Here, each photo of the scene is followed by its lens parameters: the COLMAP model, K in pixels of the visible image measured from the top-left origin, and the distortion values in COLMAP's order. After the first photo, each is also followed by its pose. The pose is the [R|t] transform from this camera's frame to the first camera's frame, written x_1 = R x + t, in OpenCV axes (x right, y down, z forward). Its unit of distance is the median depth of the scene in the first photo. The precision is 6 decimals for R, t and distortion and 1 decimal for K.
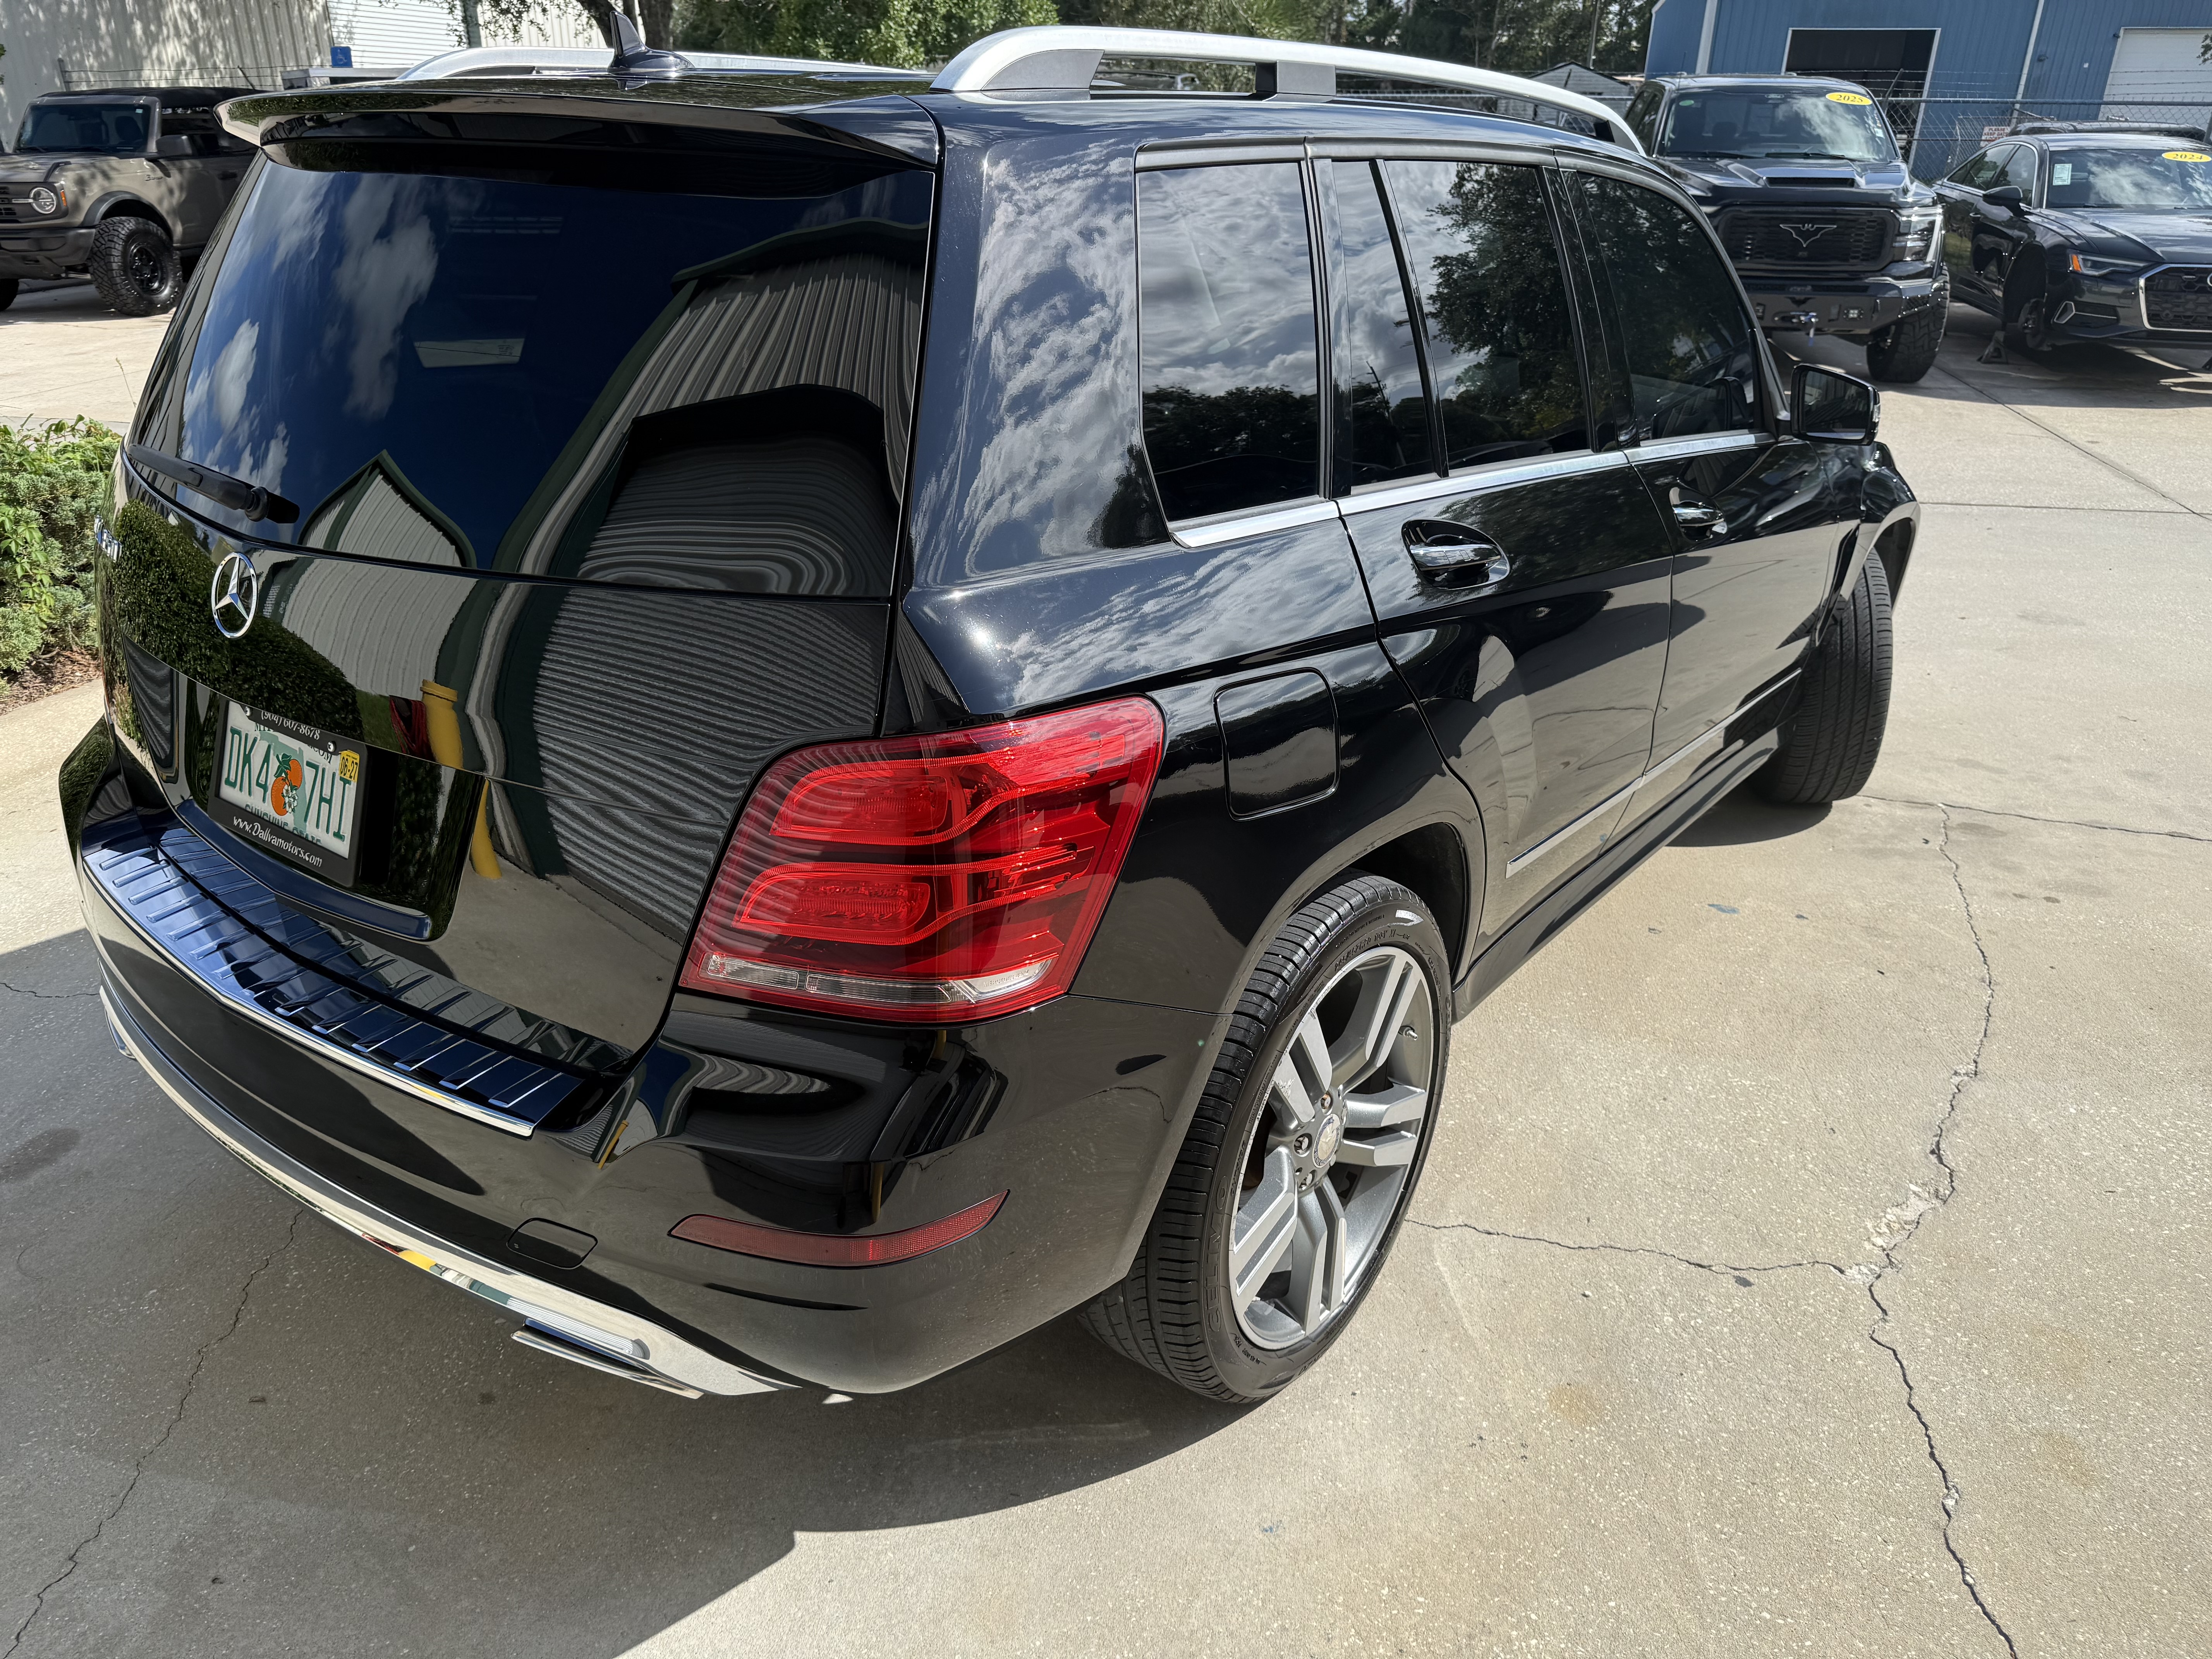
lens RADIAL K [[1570.7, 0, 1121.7], [0, 1570.7, 837.8], [0, 0, 1]] dist [0.001271, -0.004003]
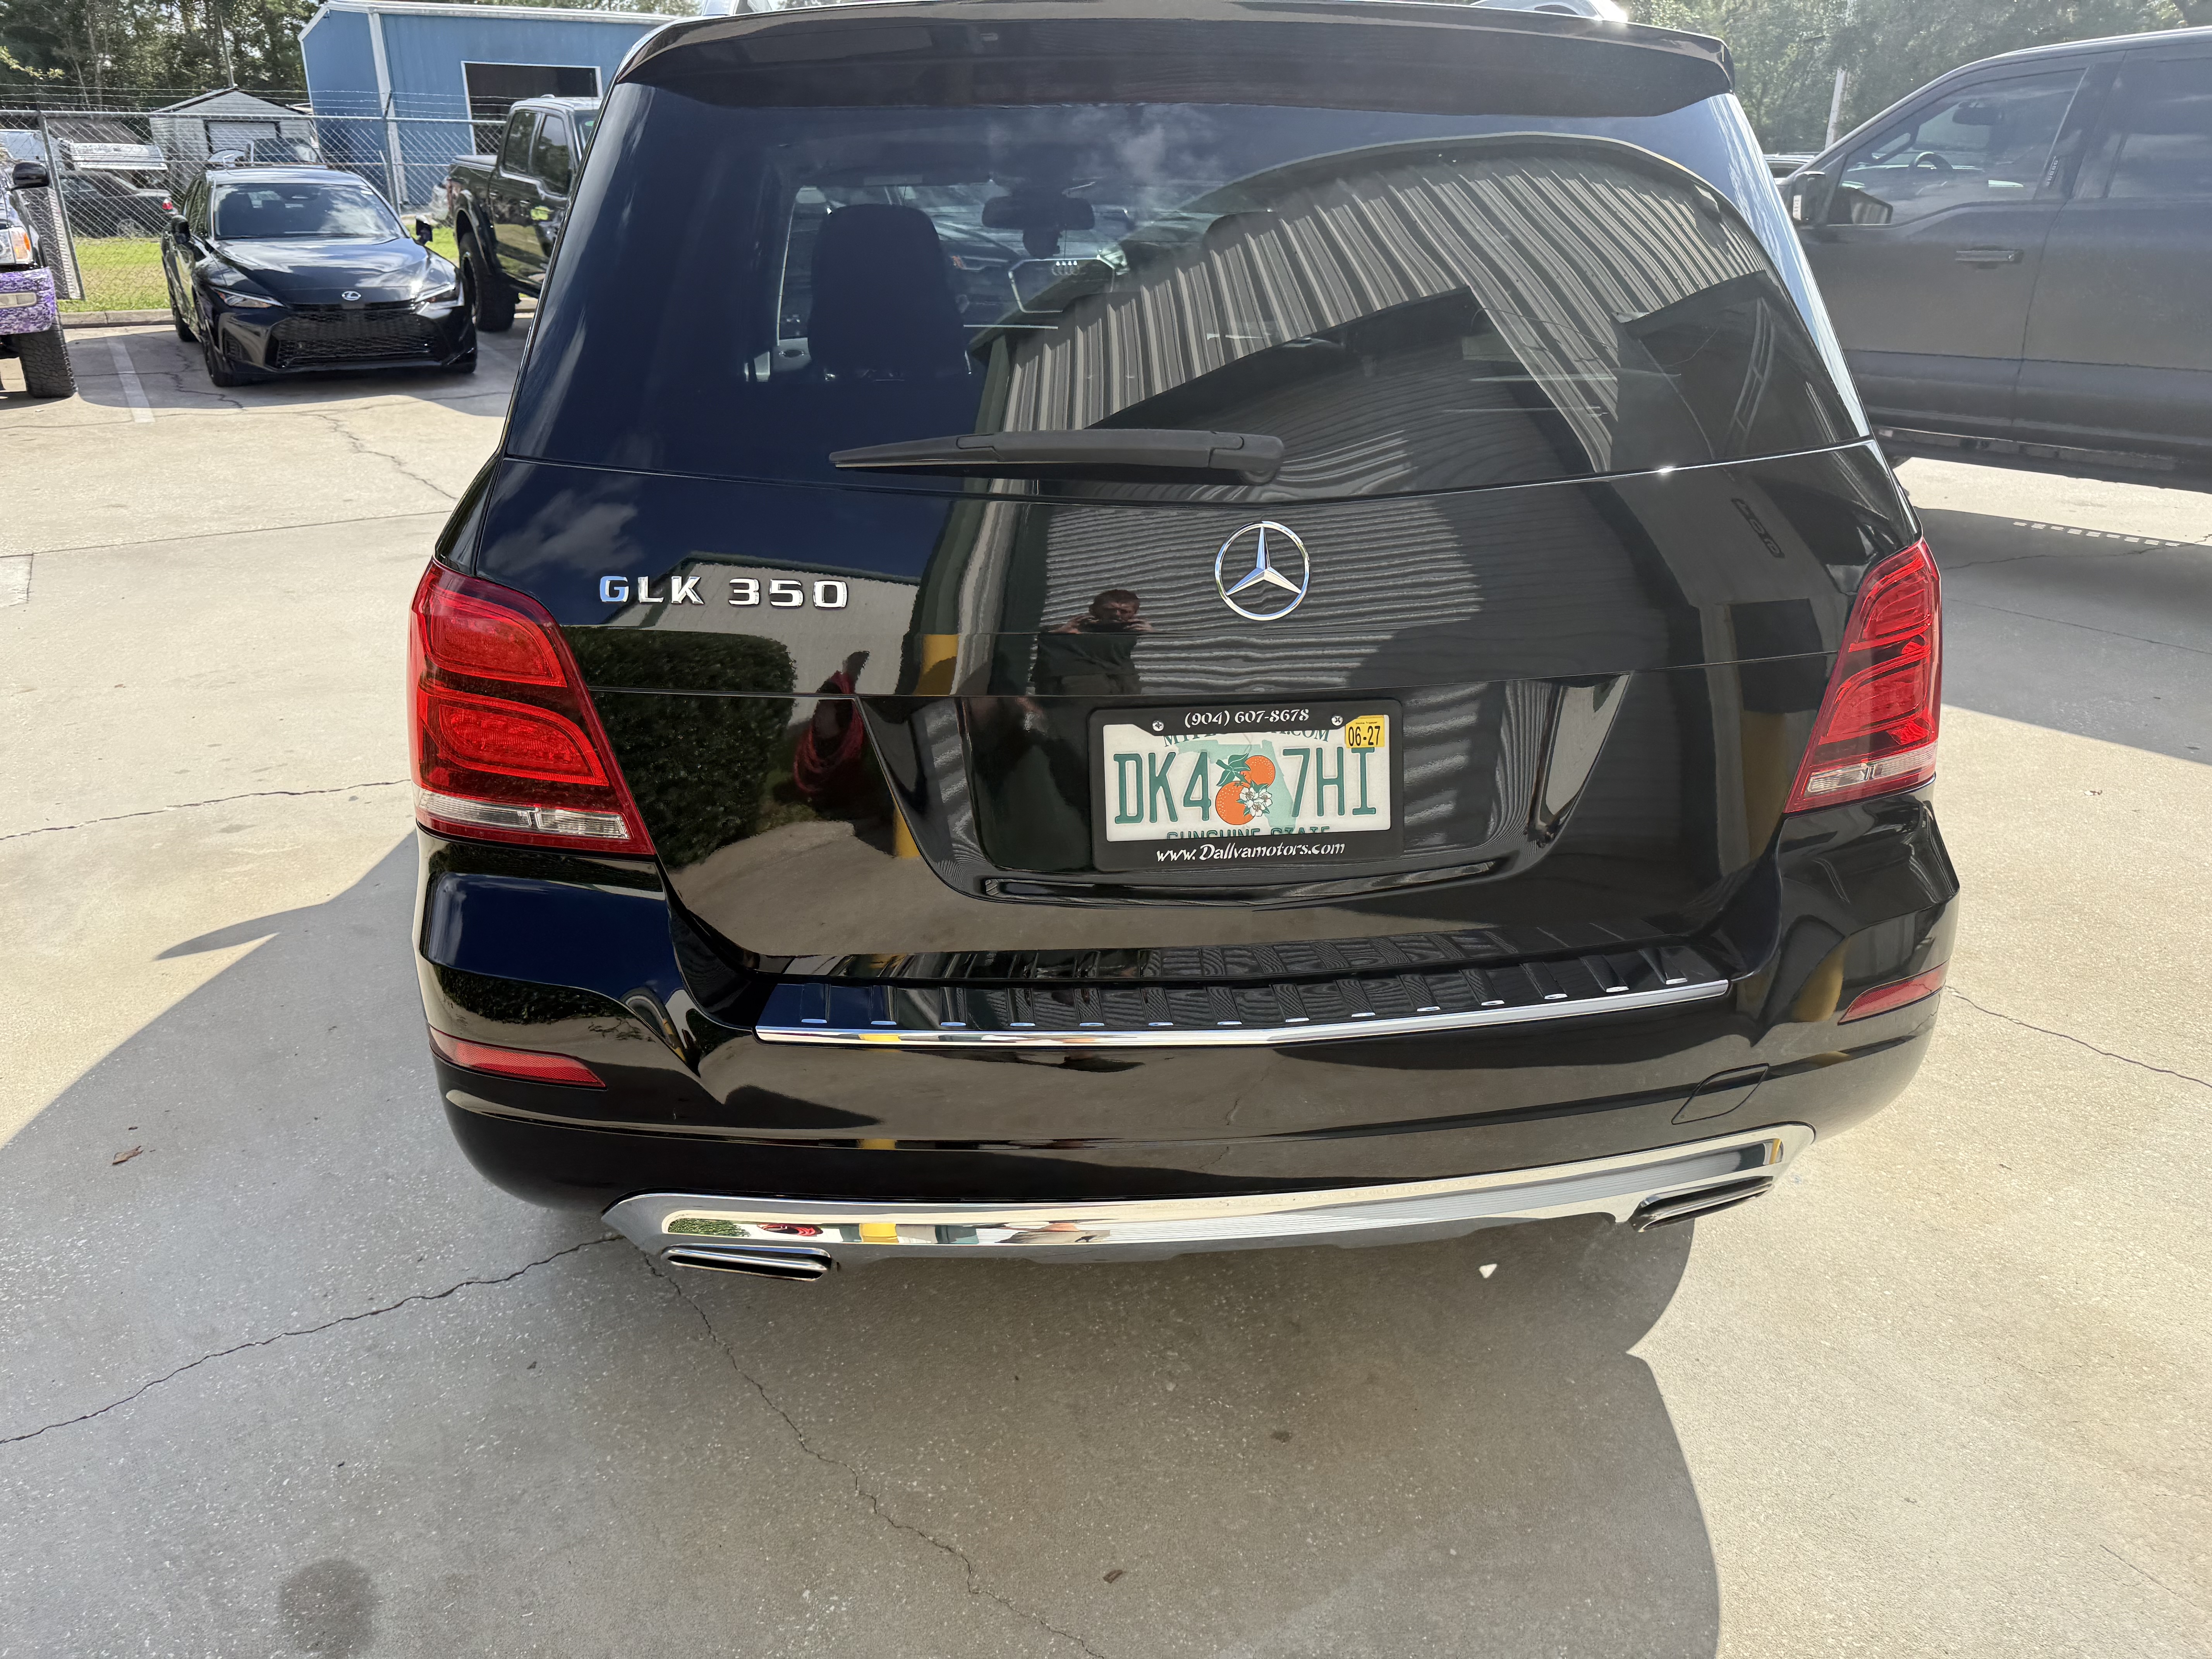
lens RADIAL K [[1570.7, 0, 1121.7], [0, 1570.7, 837.8], [0, 0, 1]] dist [0.001271, -0.004003]
pose [[0.725661, -0.272349, 0.631856, -1.132973], [0.283924, 0.955021, 0.085567, -0.100819], [-0.626740, 0.117306, 0.770348, 0.359723]]
